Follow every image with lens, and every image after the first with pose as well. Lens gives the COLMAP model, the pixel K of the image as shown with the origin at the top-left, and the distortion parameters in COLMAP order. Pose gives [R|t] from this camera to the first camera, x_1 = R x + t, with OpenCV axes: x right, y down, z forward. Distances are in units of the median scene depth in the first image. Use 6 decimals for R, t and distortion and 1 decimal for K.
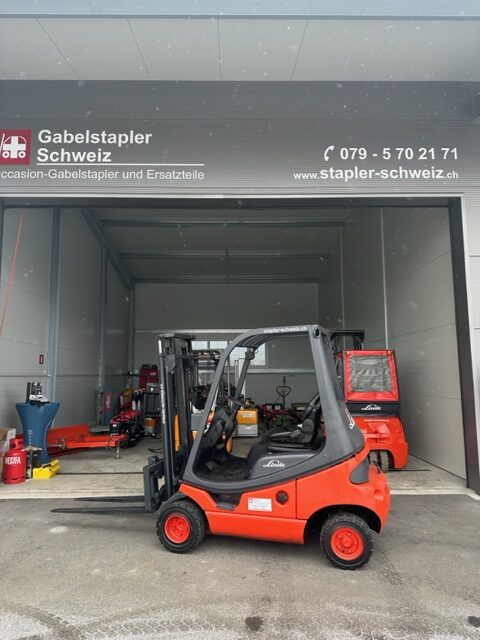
lens RADIAL K [[445.0, 0, 238.5], [0, 445.0, 319.3], [0, 0, 1]] dist [0.054485, -0.062239]
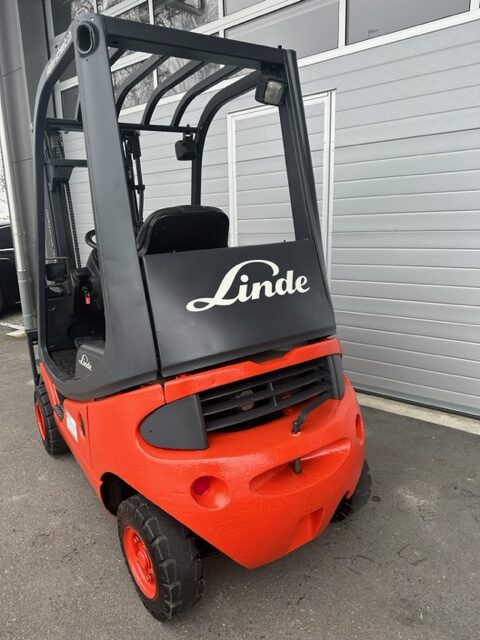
lens RADIAL K [[449.3, 0, 238.2], [0, 449.3, 322.0], [0, 0, 1]] dist [0.063229, -0.082552]
pose [[0.768665, 0.127301, -0.626856, 0.503138], [0.095993, 0.945940, 0.309809, 0.134376], [0.632407, -0.298314, 0.714892, 0.727092]]
